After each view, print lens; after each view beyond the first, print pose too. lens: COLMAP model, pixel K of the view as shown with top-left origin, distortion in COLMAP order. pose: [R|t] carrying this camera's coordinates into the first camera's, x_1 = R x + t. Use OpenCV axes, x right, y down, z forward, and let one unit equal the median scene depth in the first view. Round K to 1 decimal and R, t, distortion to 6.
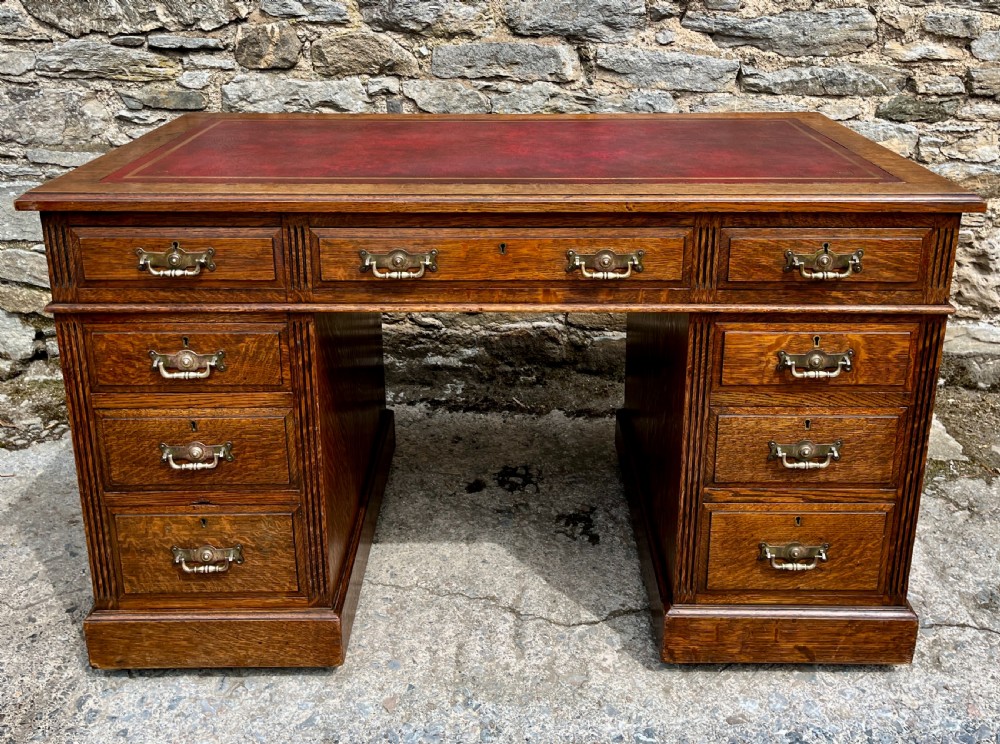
lens RADIAL K [[985.5, 0, 511.9], [0, 985.5, 252.9], [0, 0, 1]] dist [0.030089, 0.000000]
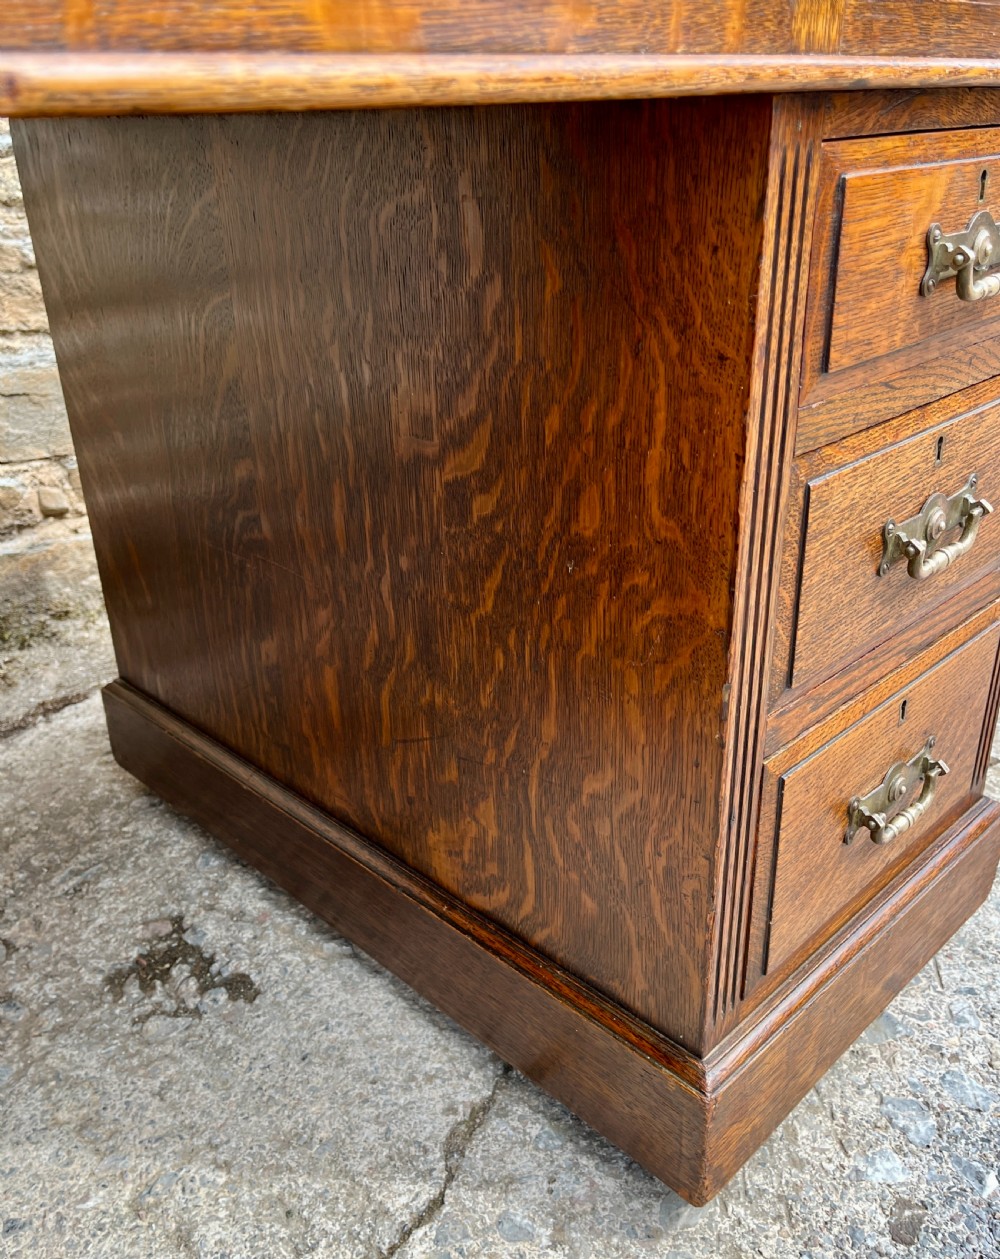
lens RADIAL K [[1107.8, 0, 484.8], [0, 1107.8, 630.9], [0, 0, 1]] dist [0.069277, -0.081204]
pose [[0.717980, -0.324762, 0.615658, -0.094061], [0.242240, 0.945775, 0.216400, 0.097491], [-0.652552, -0.006234, 0.757718, 0.727595]]
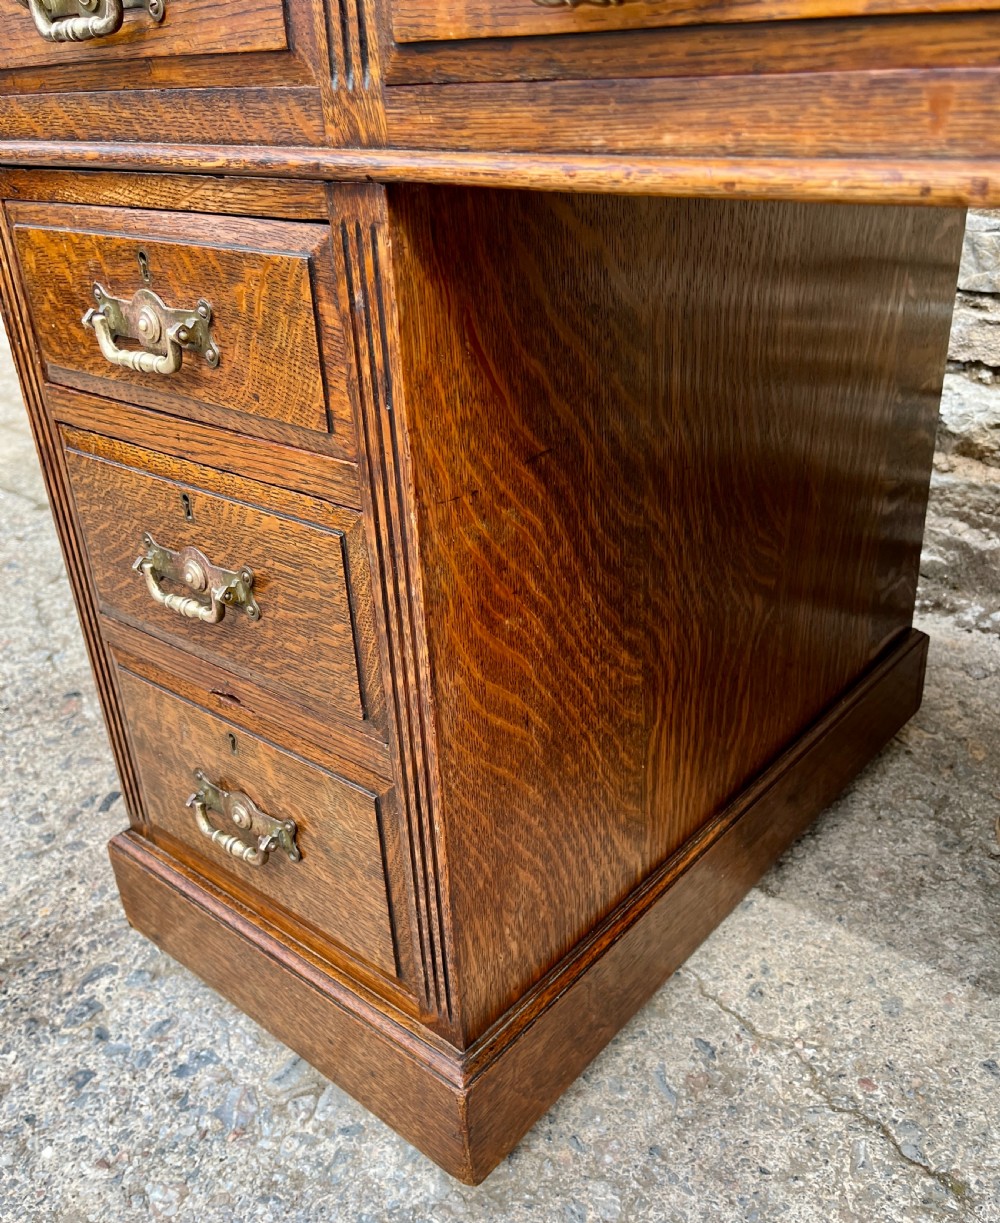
lens RADIAL K [[1051.1, 0, 525.8], [0, 1051.1, 612.9], [0, 0, 1]] dist [0.069002, -0.090752]
pose [[0.770587, 0.259276, -0.582213, 0.033803], [-0.154074, 0.962200, 0.224571, 0.091586], [0.618431, -0.083348, 0.781406, 0.683716]]
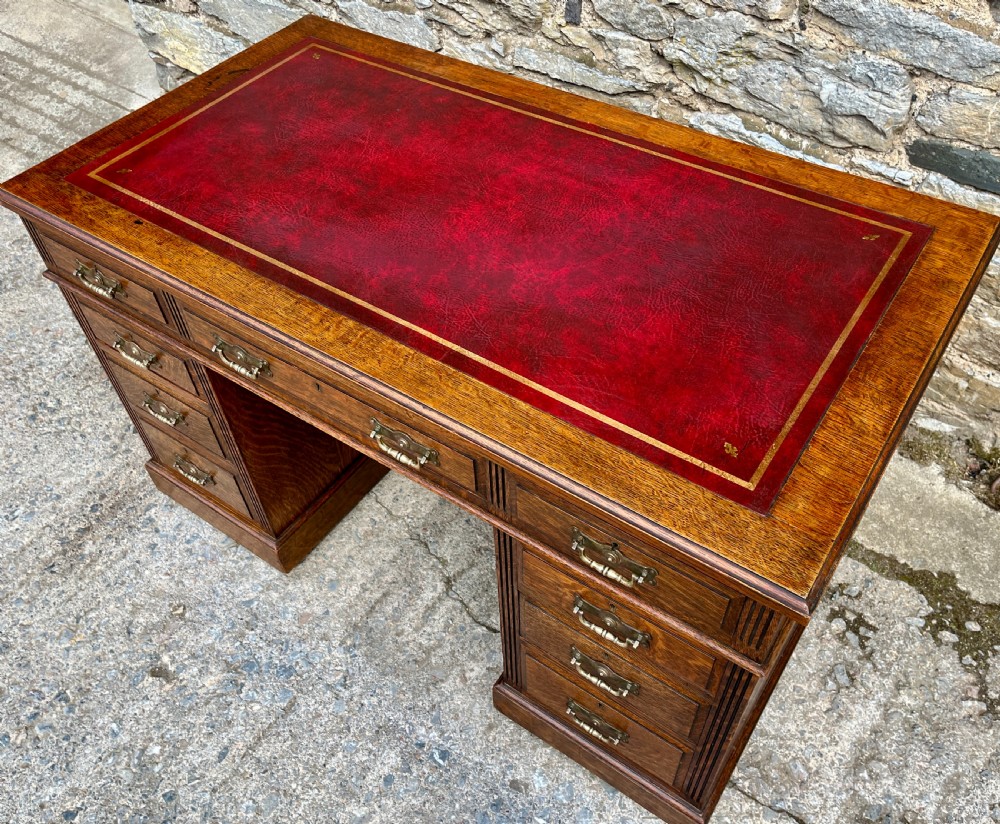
lens RADIAL K [[859.5, 0, 492.0], [0, 859.5, 417.0], [0, 0, 1]] dist [0.069002, -0.090752]
pose [[0.815841, 0.407195, -0.410604, 0.412485], [-0.126977, 0.818861, 0.559771, -0.400437], [0.564163, -0.404547, 0.719765, 0.419534]]
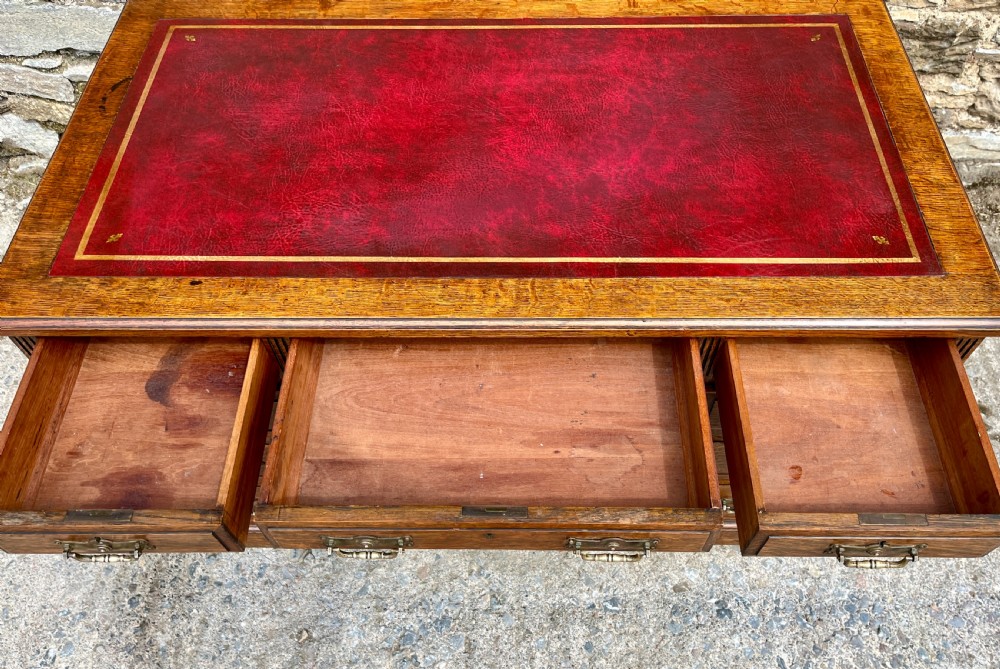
lens RADIAL K [[798.1, 0, 520.5], [0, 798.1, 384.5], [0, 0, 1]] dist [0.052521, -0.058650]
pose [[0.999895, 0.003128, -0.014162, 0.022851], [0.006785, 0.762155, 0.647359, -0.418991], [0.012819, -0.647387, 0.762054, 0.331748]]
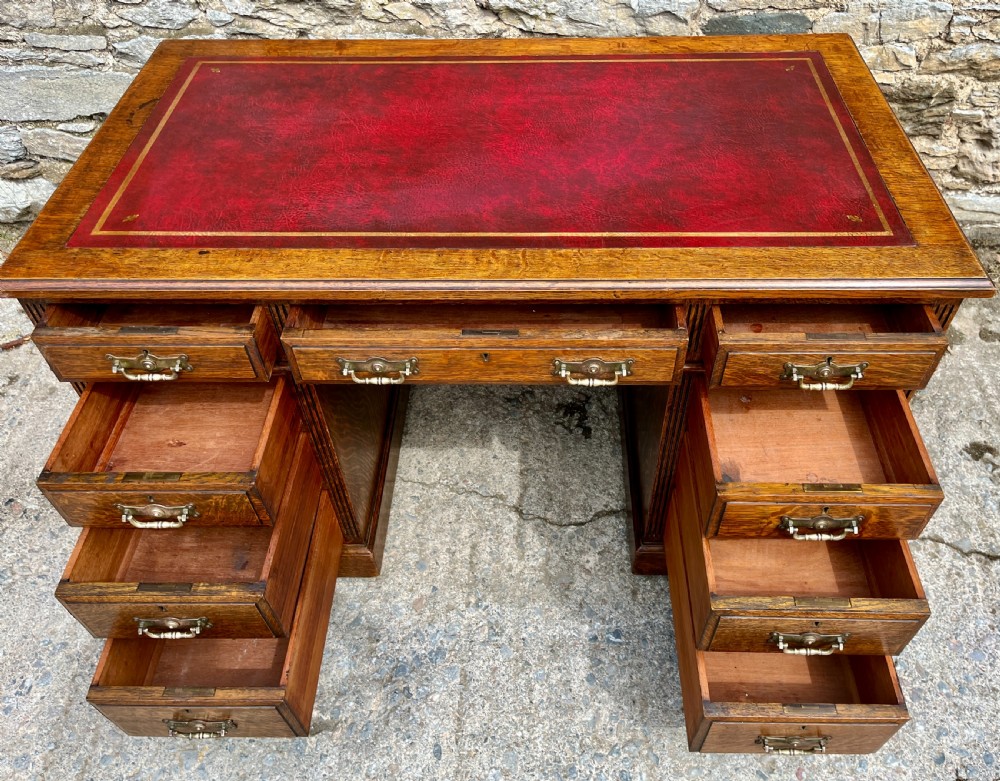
lens RADIAL K [[803.0, 0, 532.3], [0, 803.0, 377.5], [0, 0, 1]] dist [0.060739, -0.079845]
pose [[0.999764, 0.001953, -0.021636, 0.045597], [0.009162, 0.865134, 0.501457, -0.312301], [0.019697, -0.501537, 0.864912, 0.234750]]
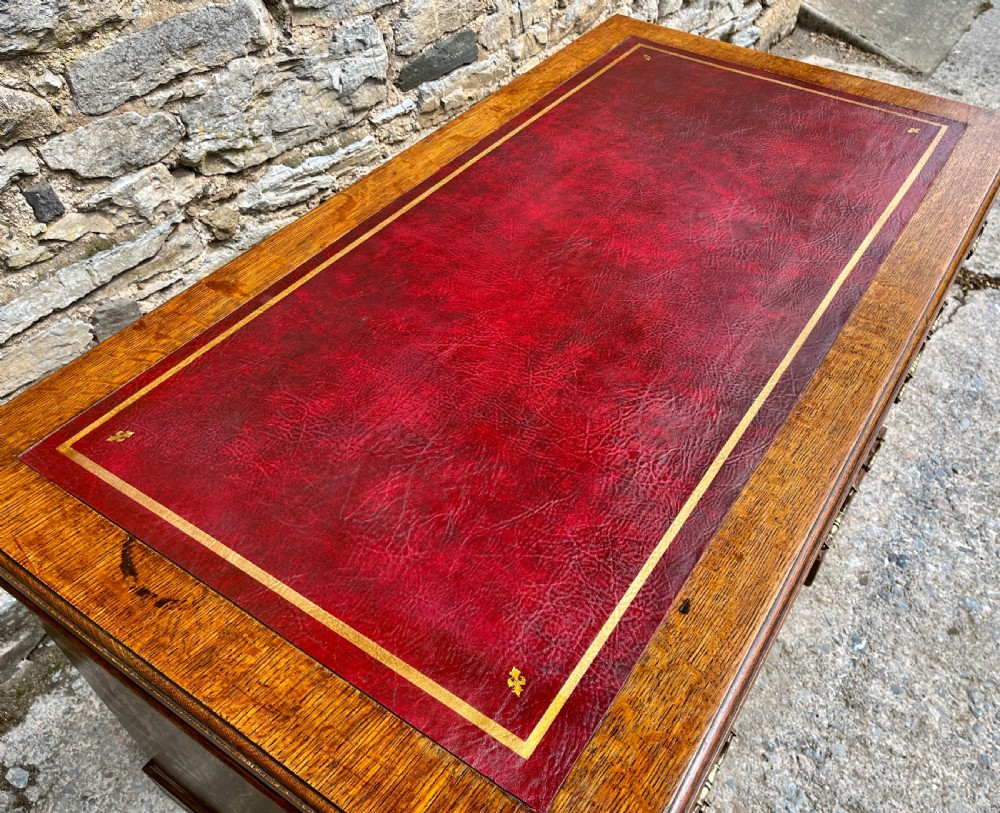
lens RADIAL K [[832.7, 0, 552.1], [0, 832.7, 399.4], [0, 0, 1]] dist [0.074382, -0.101652]
pose [[0.541538, -0.589086, 0.599762, -0.474866], [0.227352, 0.789467, 0.570134, -0.394378], [-0.809350, -0.172391, 0.561456, 0.717740]]
